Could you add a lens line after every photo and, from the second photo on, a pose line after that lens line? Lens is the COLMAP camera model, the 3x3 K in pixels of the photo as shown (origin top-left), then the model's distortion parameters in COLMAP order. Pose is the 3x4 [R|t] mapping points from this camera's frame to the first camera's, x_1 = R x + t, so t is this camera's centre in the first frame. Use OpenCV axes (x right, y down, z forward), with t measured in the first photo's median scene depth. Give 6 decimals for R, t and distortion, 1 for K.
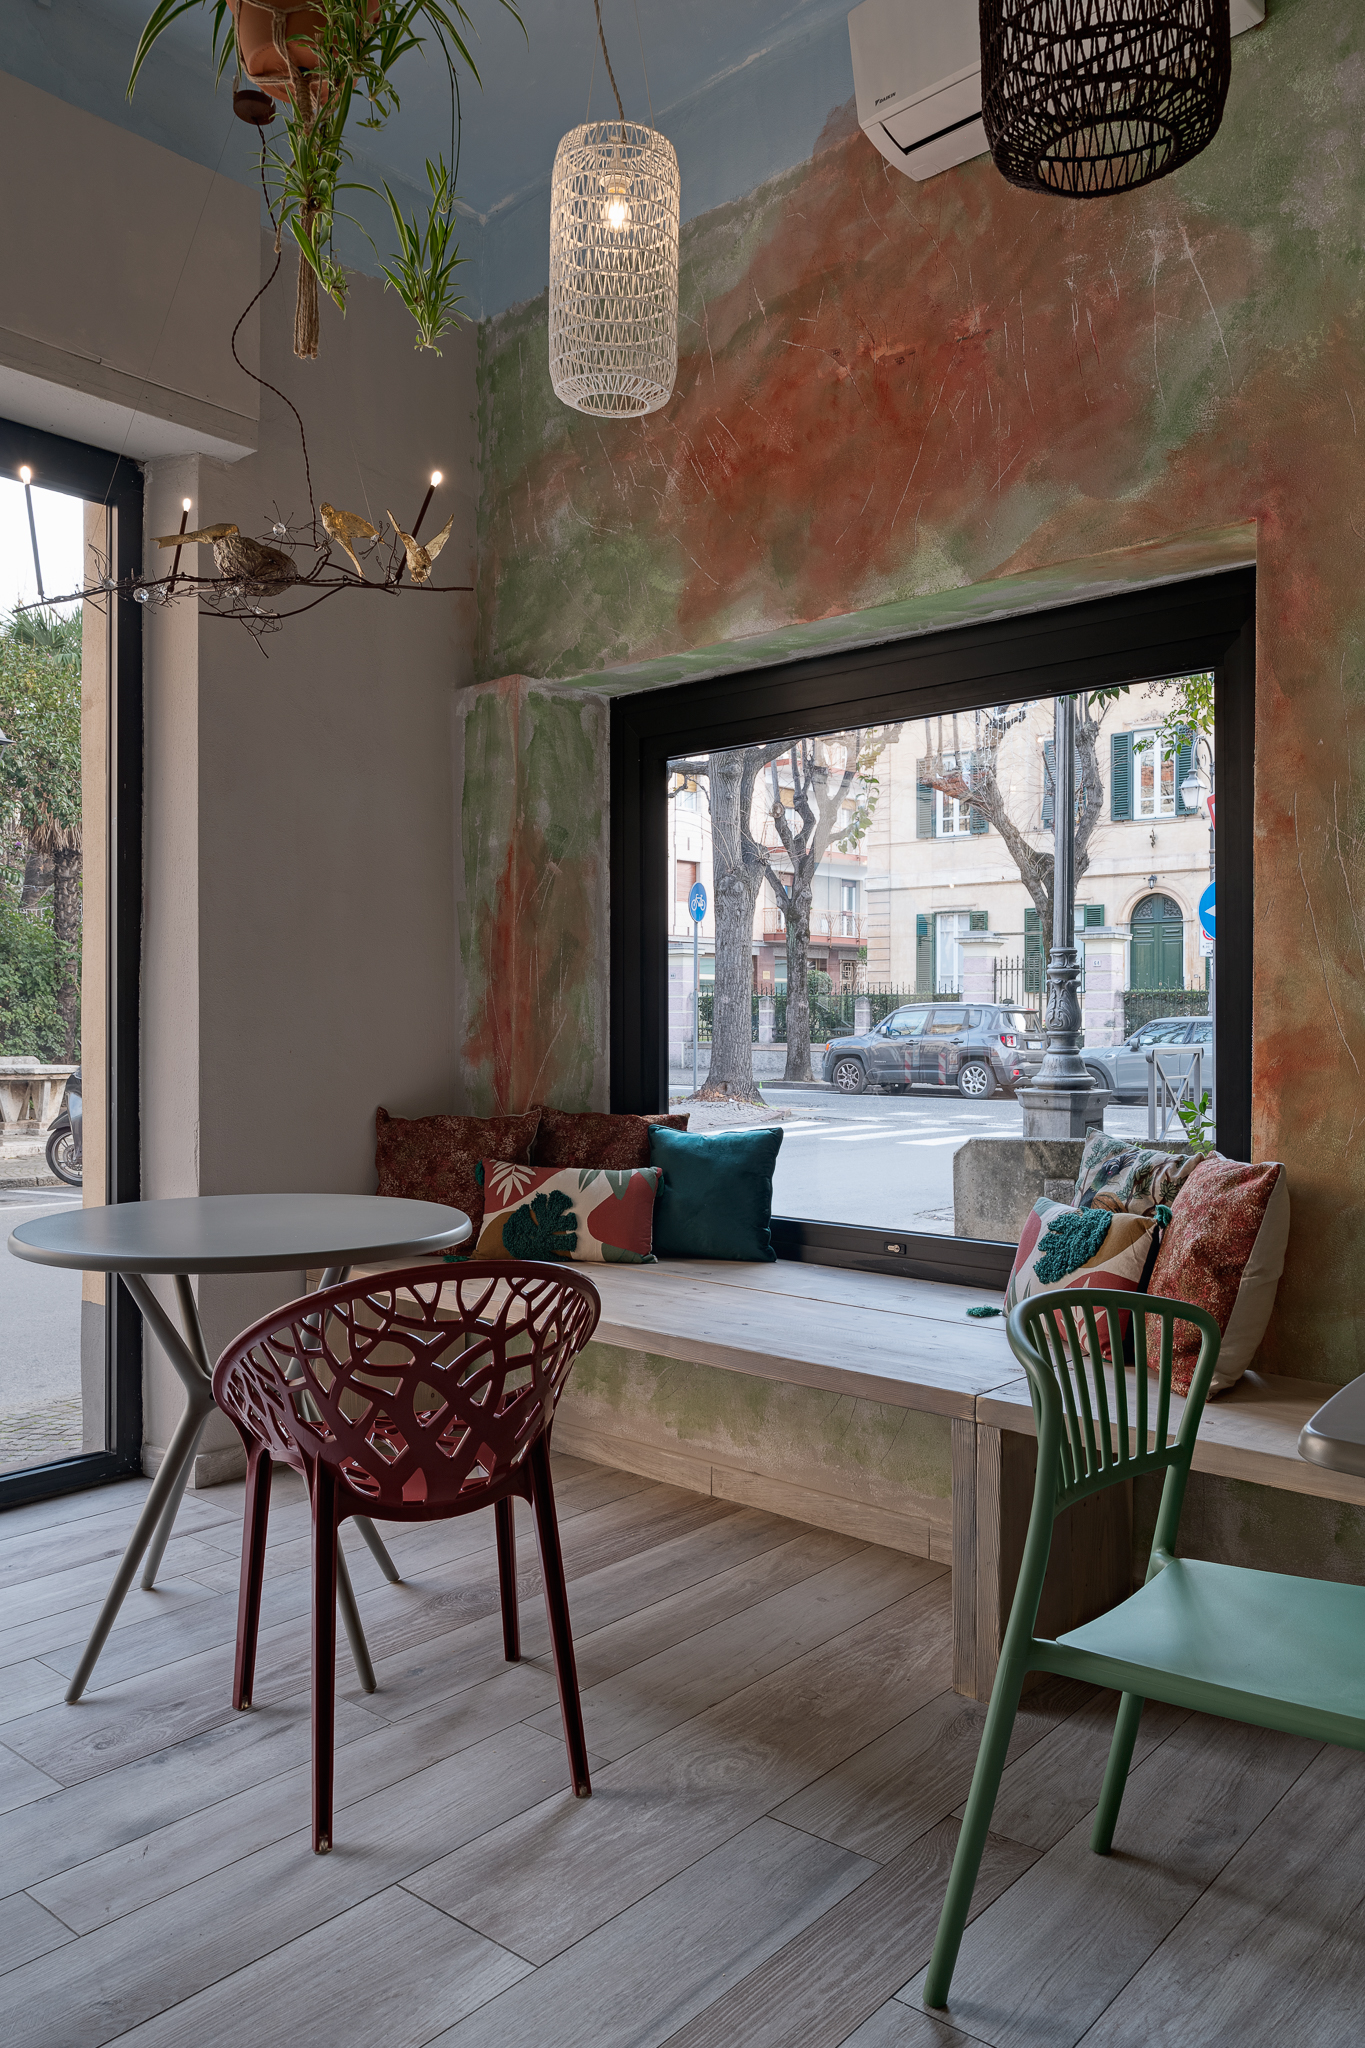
lens RADIAL K [[1519.9, 0, 681.0], [0, 1519.9, 1007.8], [0, 0, 1]] dist [0.029104, -0.024057]
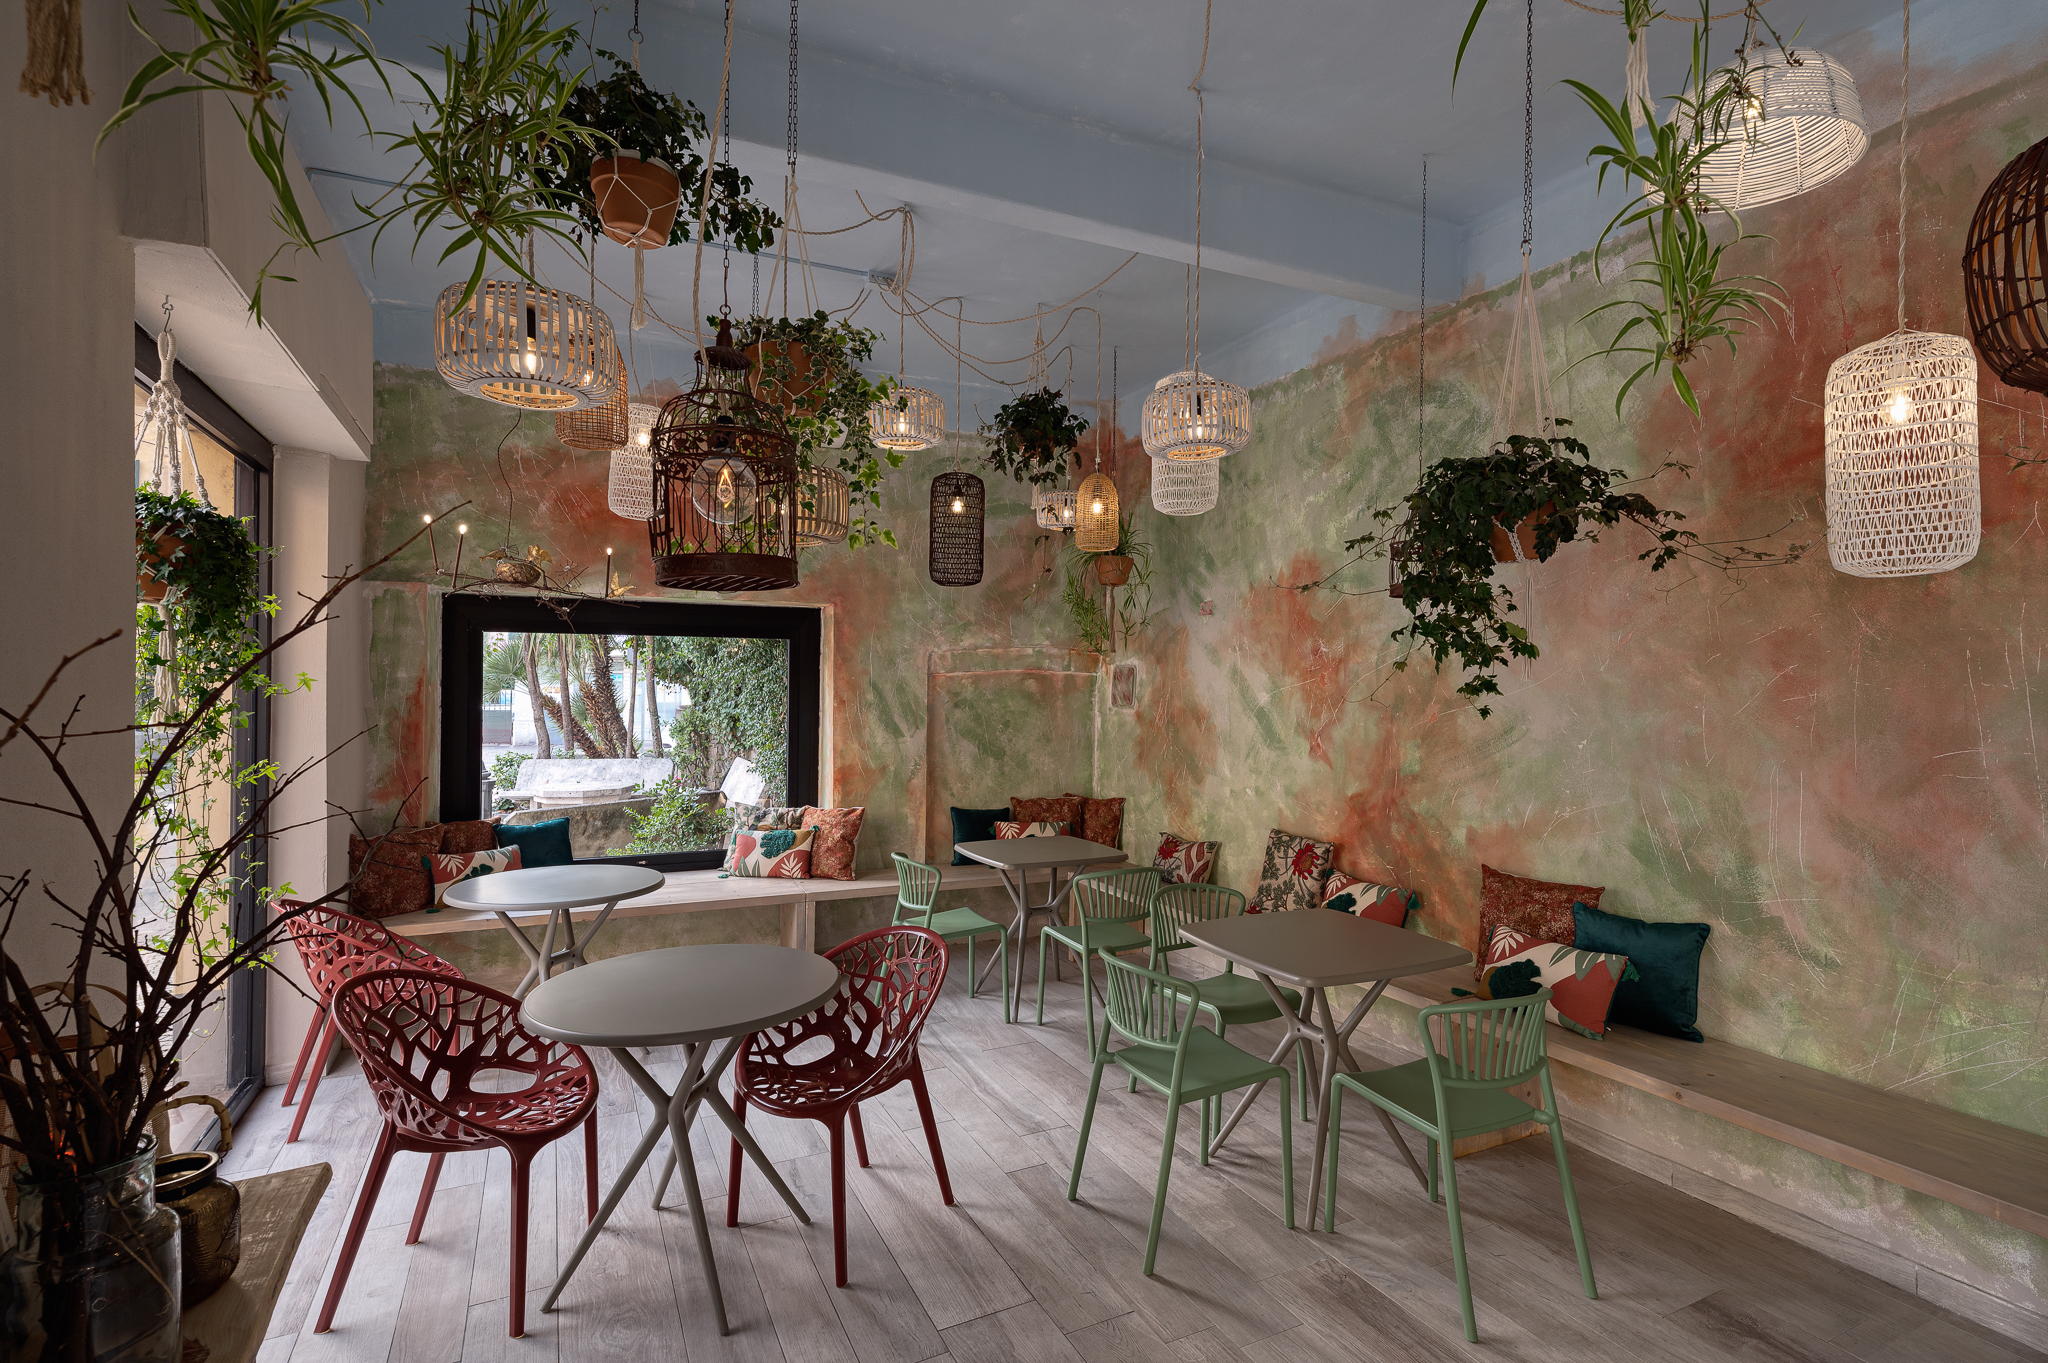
lens RADIAL K [[995.4, 0, 1040.5], [0, 995.4, 678.4], [0, 0, 1]] dist [0.031802, 0.000107]
pose [[0.380732, 0.009689, 0.924635, -1.144025], [-0.013304, 0.999899, -0.004999, -0.135369], [-0.924590, -0.010398, 0.380823, -0.154149]]
